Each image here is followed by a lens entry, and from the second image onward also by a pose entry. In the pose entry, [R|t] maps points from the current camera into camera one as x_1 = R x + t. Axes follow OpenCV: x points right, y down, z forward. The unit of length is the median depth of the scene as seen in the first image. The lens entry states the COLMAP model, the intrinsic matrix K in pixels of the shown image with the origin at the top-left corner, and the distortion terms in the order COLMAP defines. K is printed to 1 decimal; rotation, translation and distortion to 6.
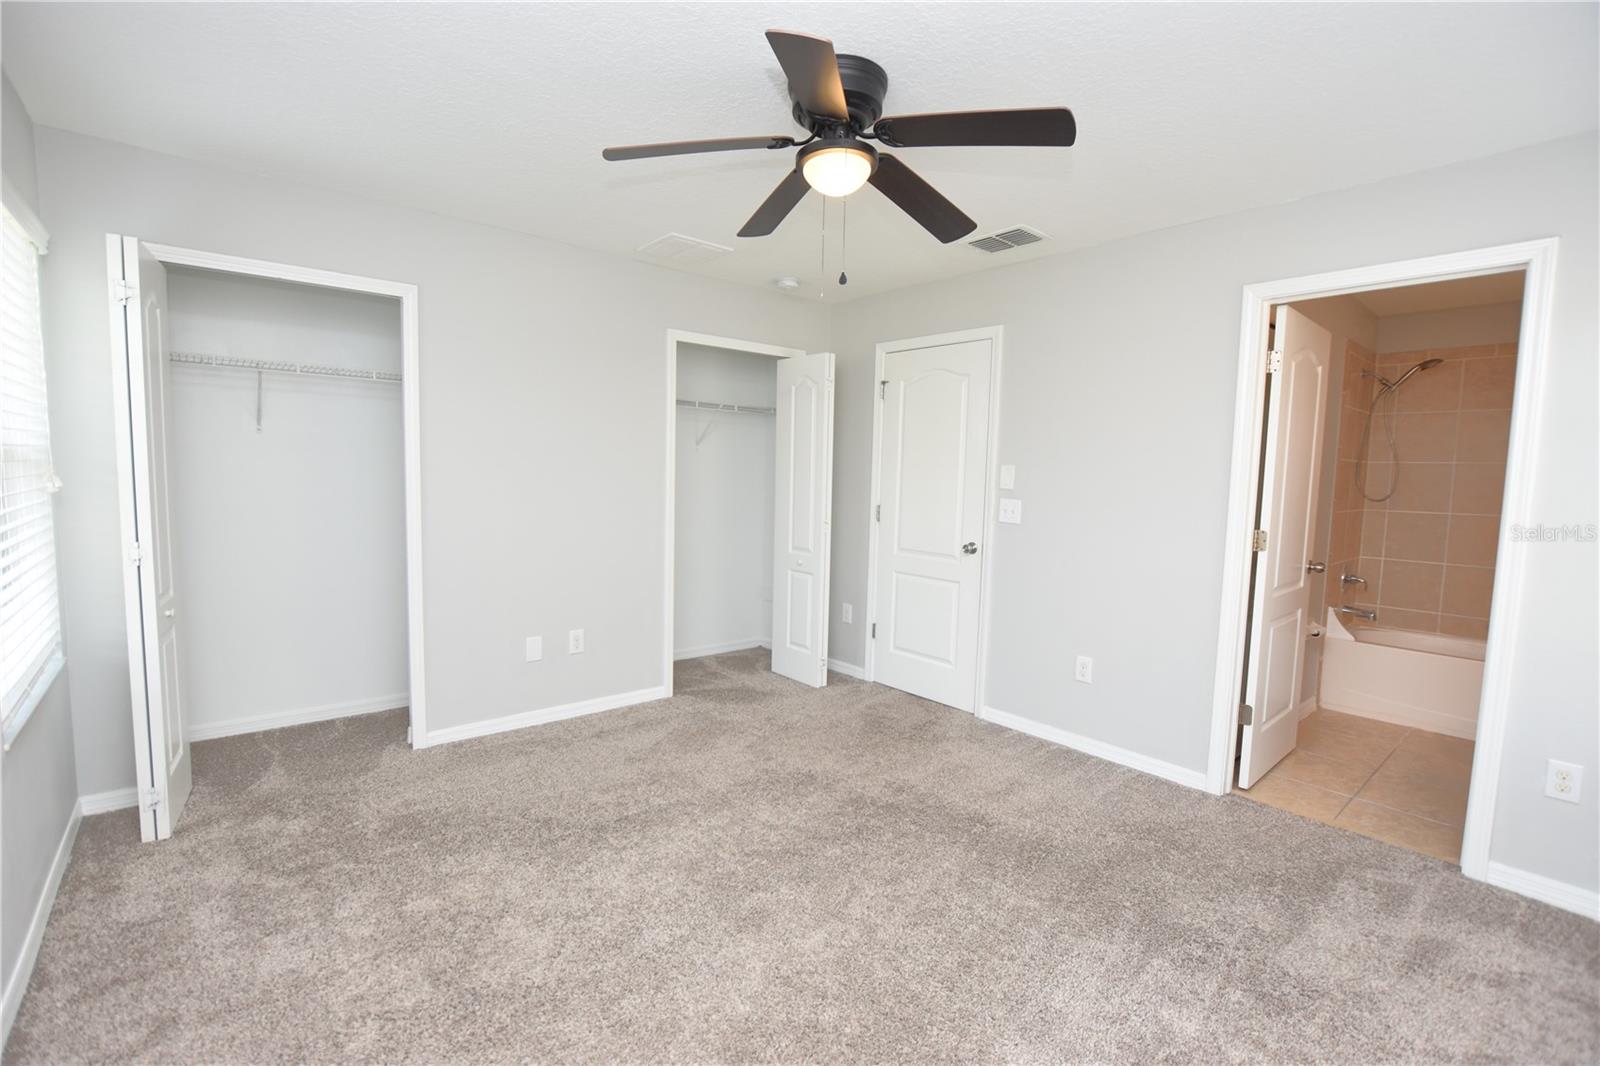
lens RADIAL K [[713.8, 0, 797.0], [0, 713.8, 534.6], [0, 0, 1]] dist [-0.030004, 0.004107]
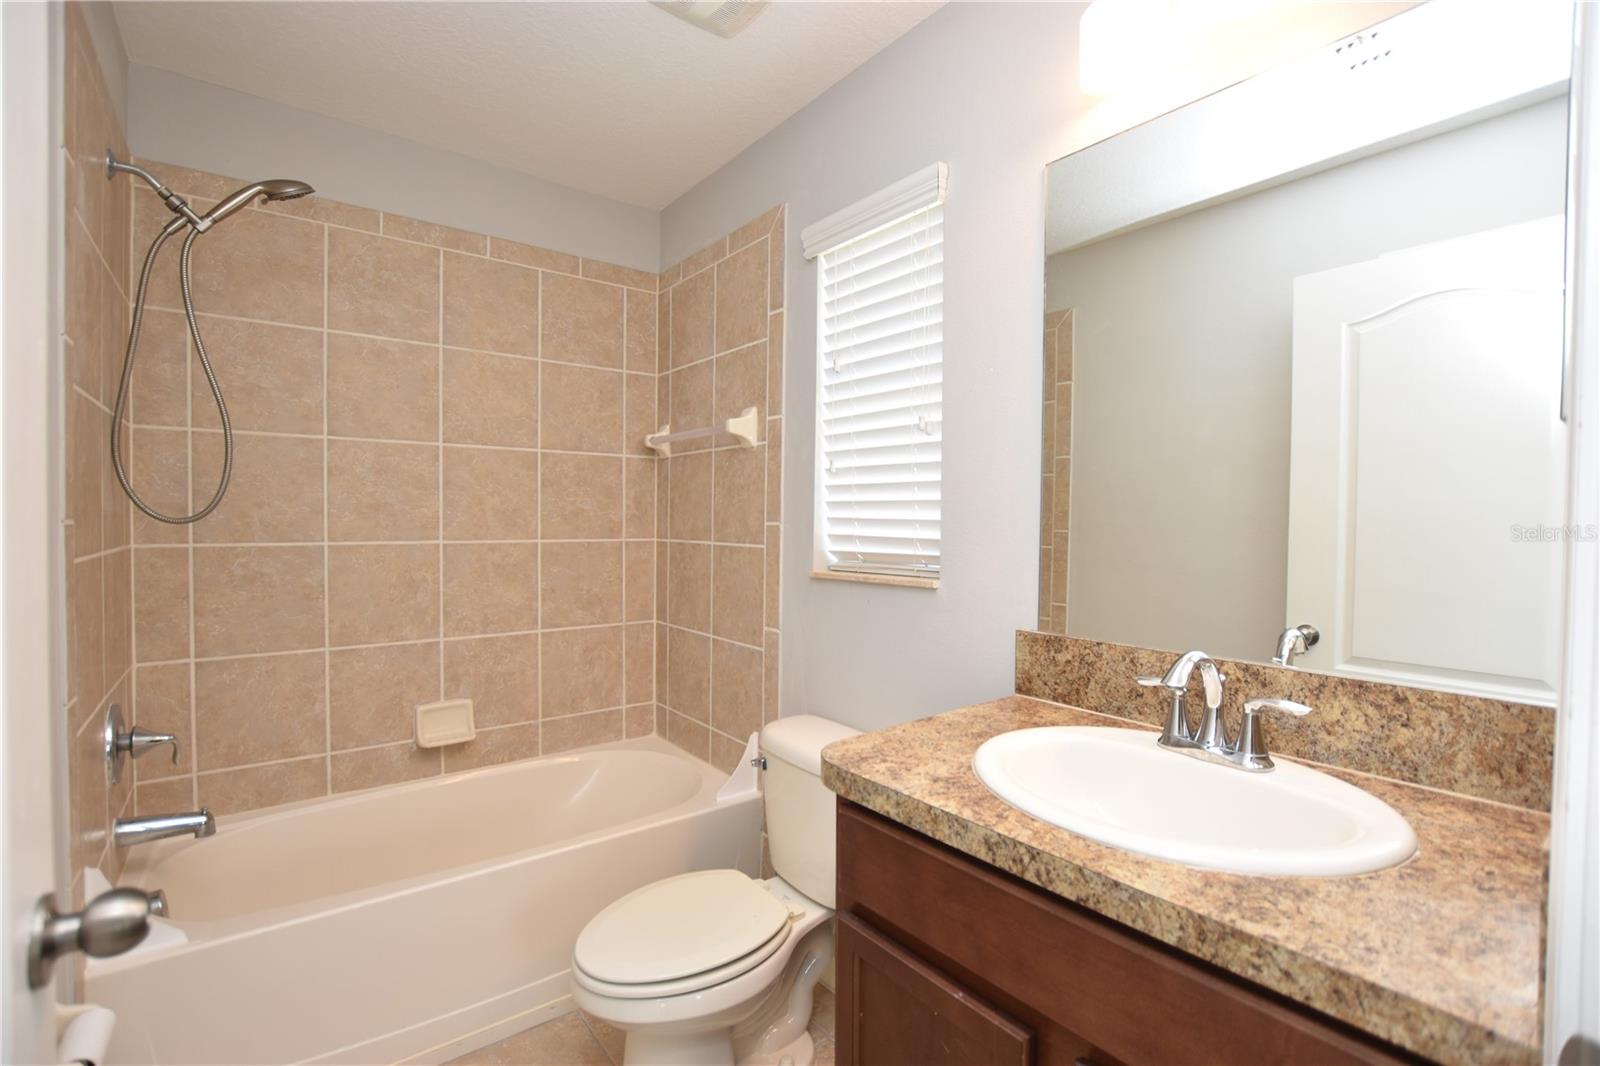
lens RADIAL K [[713.8, 0, 797.0], [0, 713.8, 534.6], [0, 0, 1]] dist [-0.030004, 0.004107]
pose [[0.048082, -0.044758, 0.997840, 0.492501], [0.080994, 0.995881, 0.040767, -0.031515], [-0.995554, 0.078859, 0.051509, 0.686292]]
